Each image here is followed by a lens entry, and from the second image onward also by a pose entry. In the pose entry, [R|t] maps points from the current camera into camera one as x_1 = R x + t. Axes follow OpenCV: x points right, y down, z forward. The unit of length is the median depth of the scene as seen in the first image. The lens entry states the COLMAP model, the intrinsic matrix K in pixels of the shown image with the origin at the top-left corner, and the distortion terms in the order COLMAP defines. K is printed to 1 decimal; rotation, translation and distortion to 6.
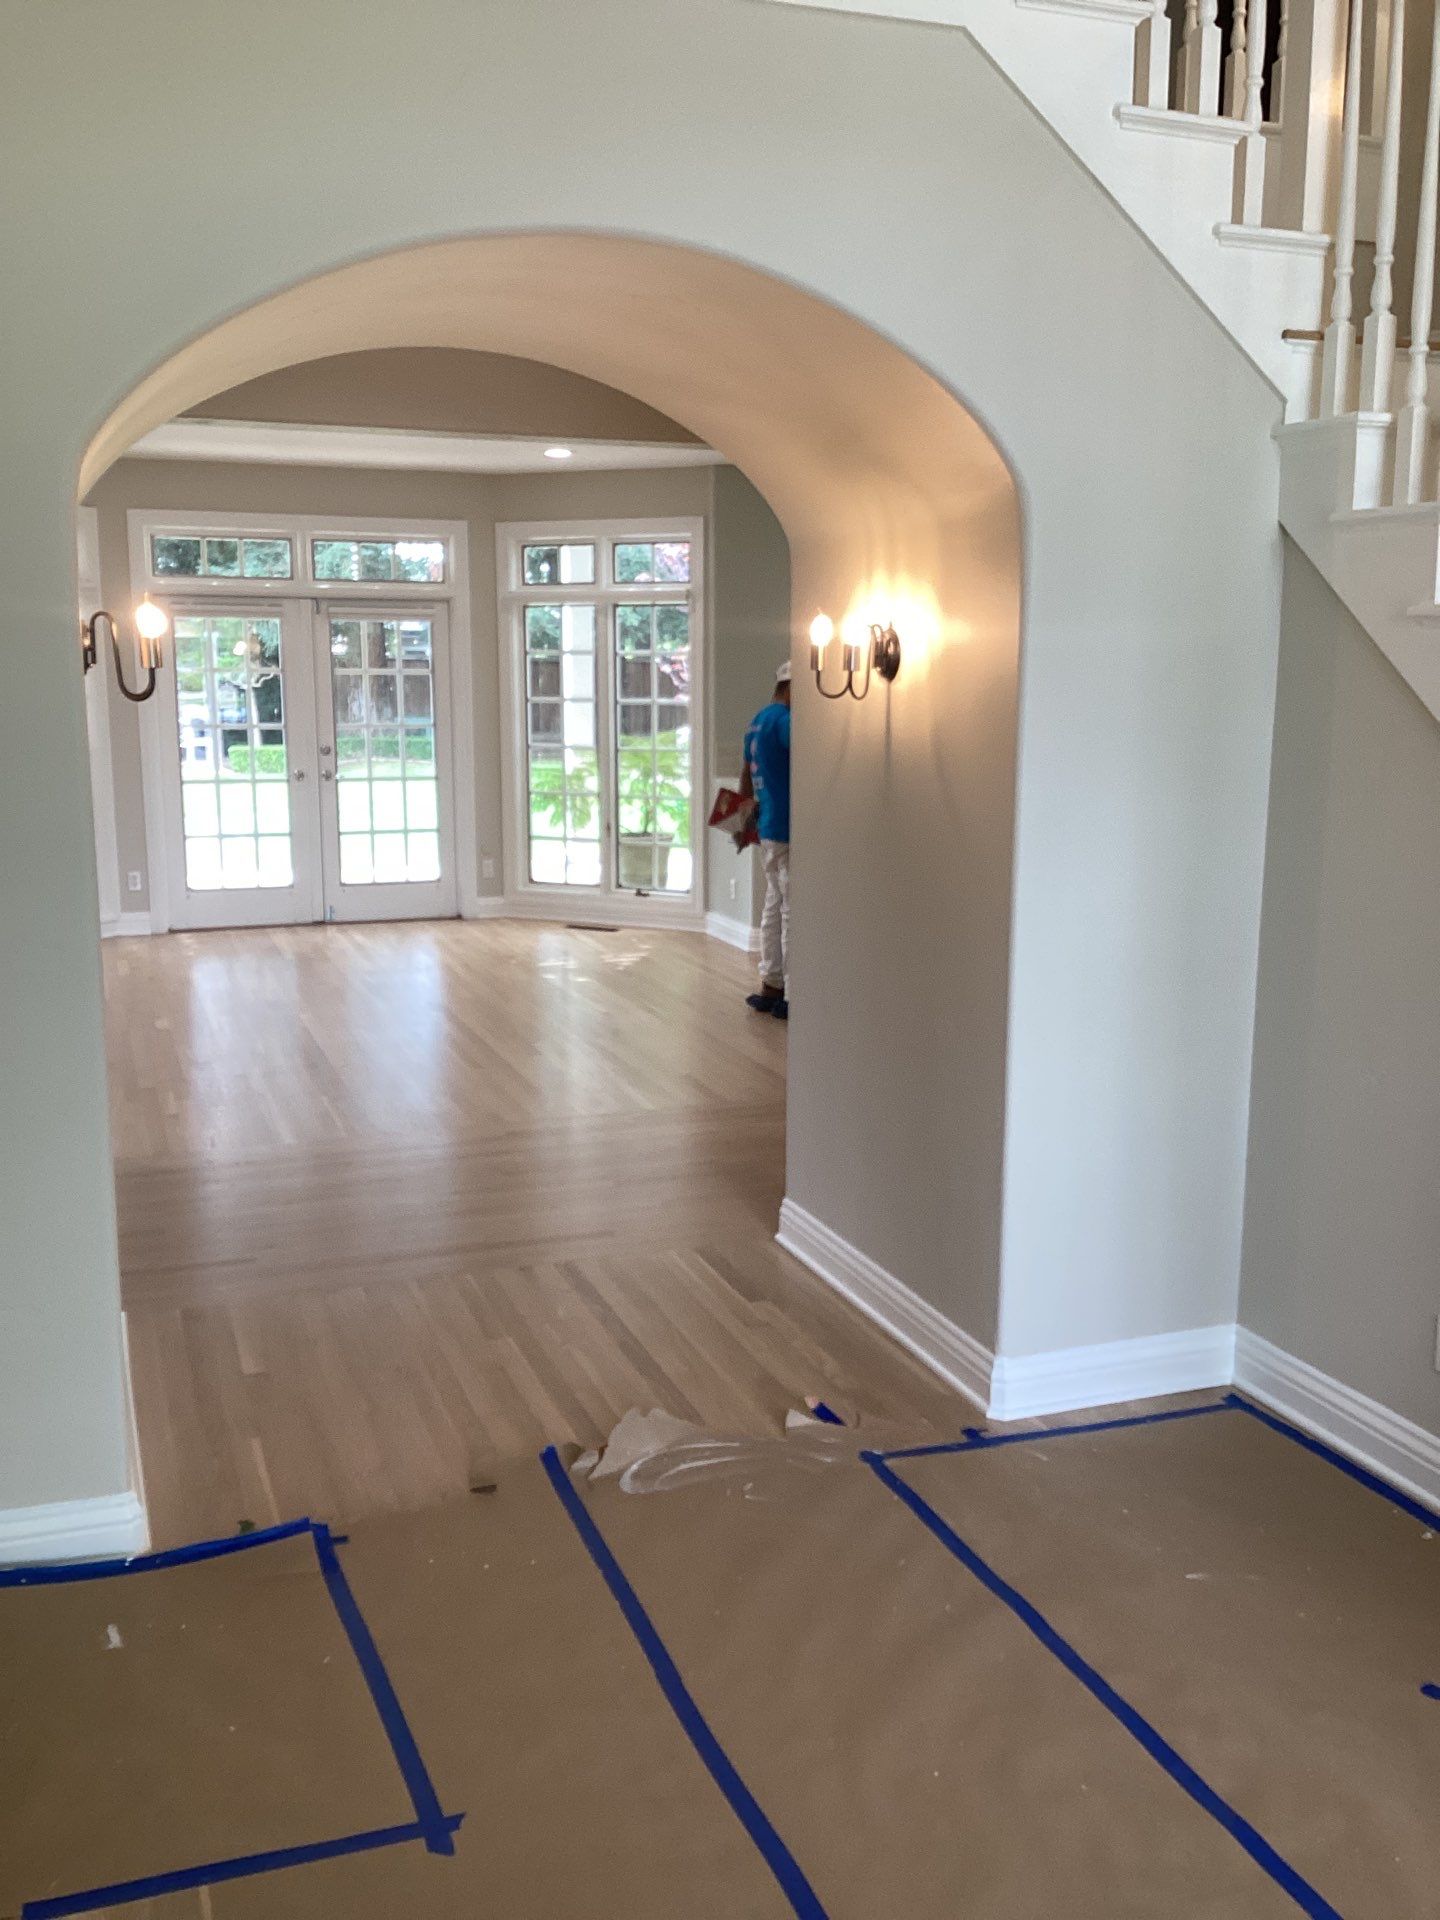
lens RADIAL K [[1712.0, 0, 720.0], [0, 1712.0, 960.0], [0, 0, 1]] dist [0.155582, -0.286049]
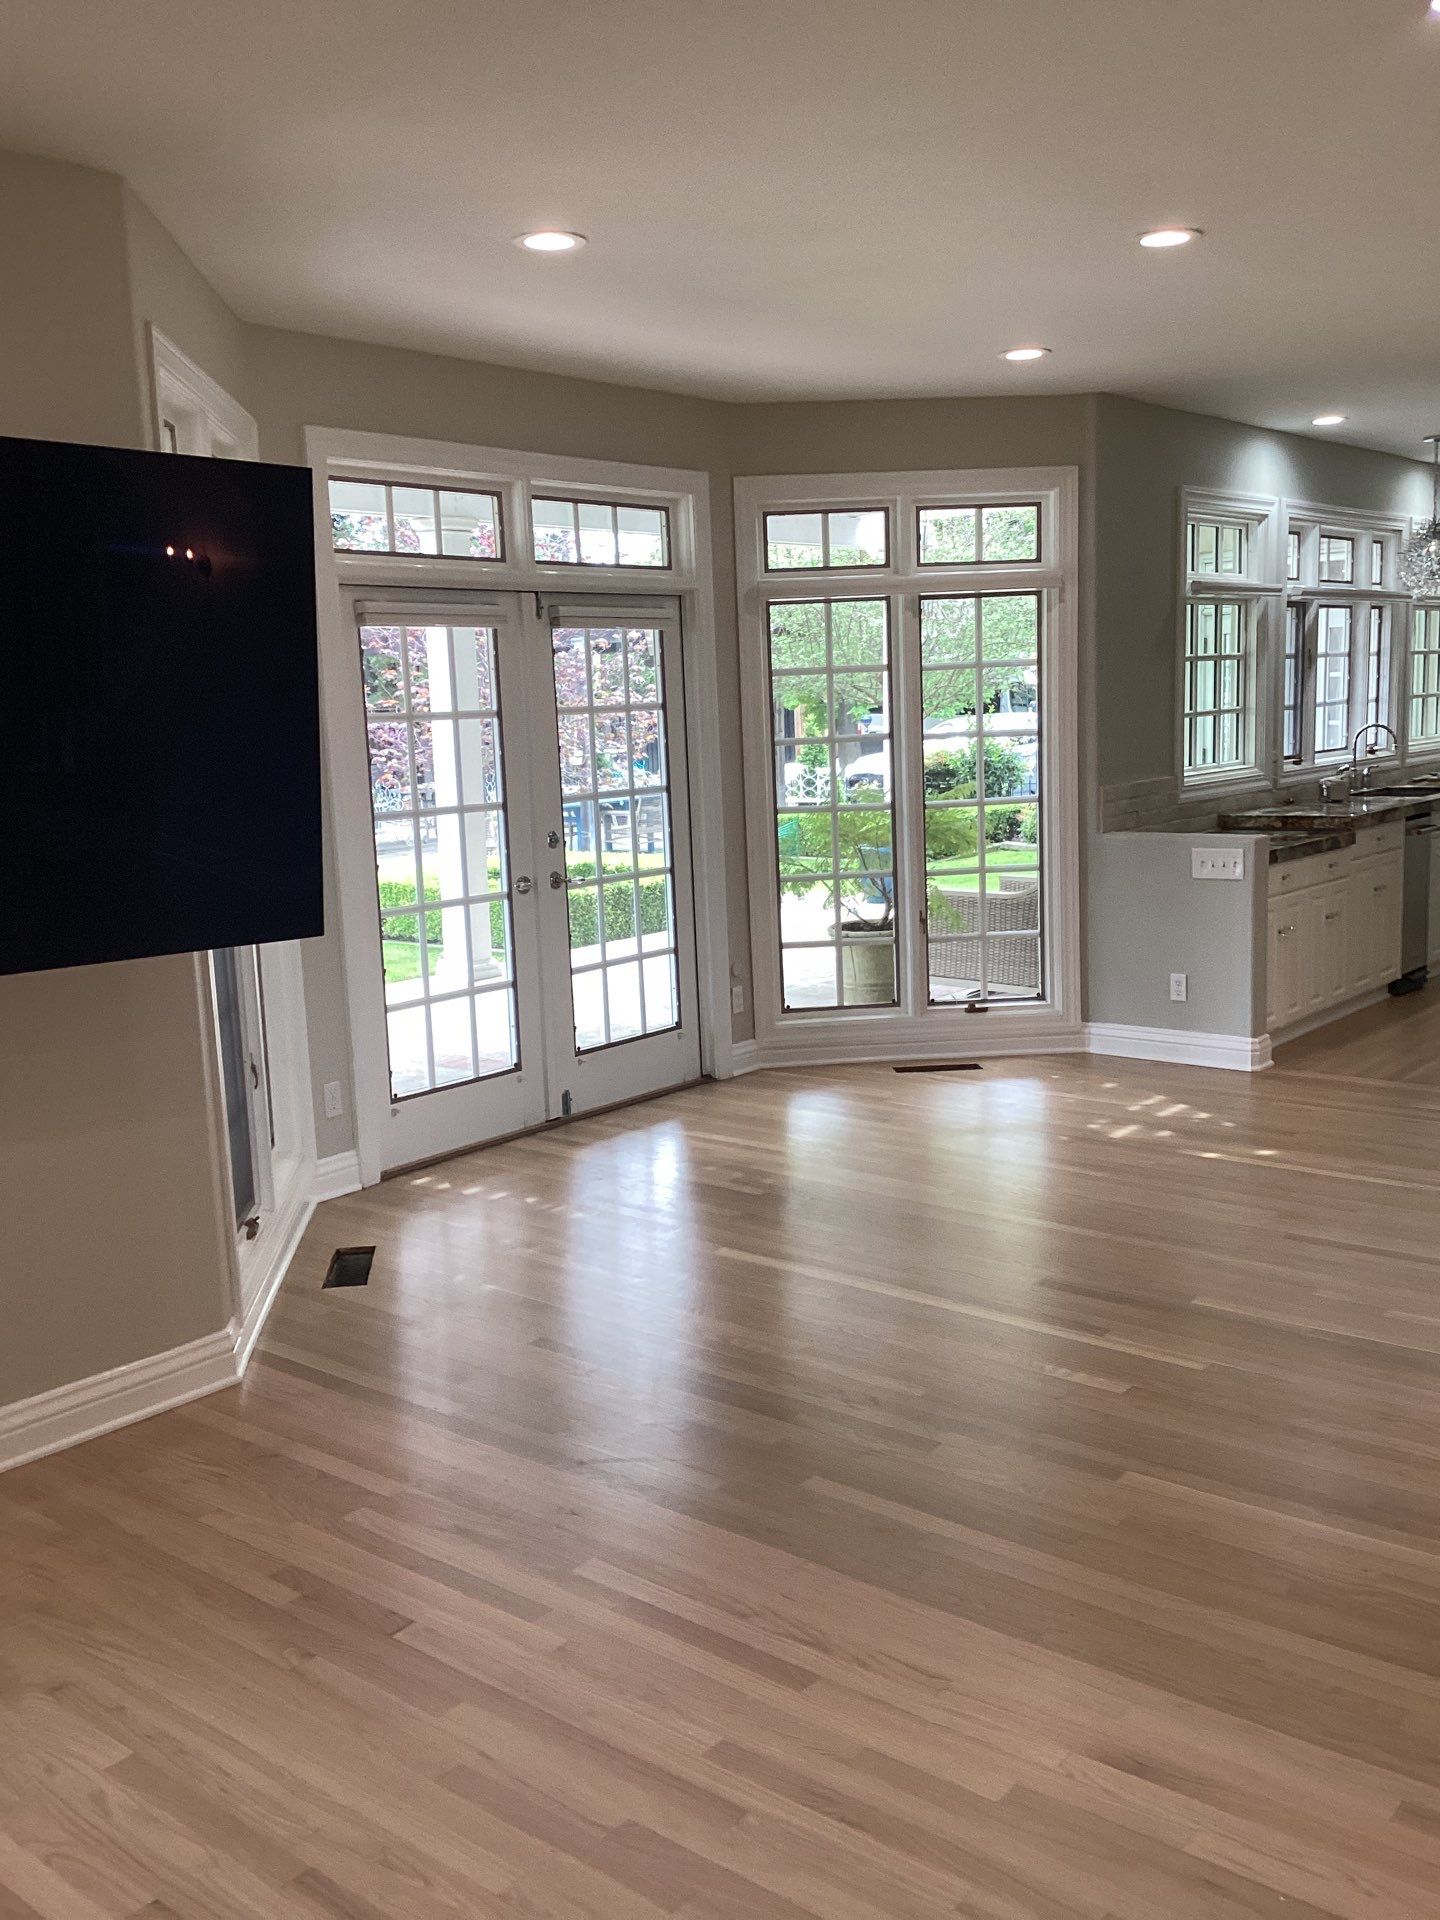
lens RADIAL K [[1712.0, 0, 720.0], [0, 1712.0, 960.0], [0, 0, 1]] dist [0.155582, -0.286049]
pose [[0.862641, -0.107588, 0.494243, -0.479415], [0.120739, 0.992670, 0.005351, -0.074498], [-0.491196, 0.055058, 0.869307, 0.441602]]
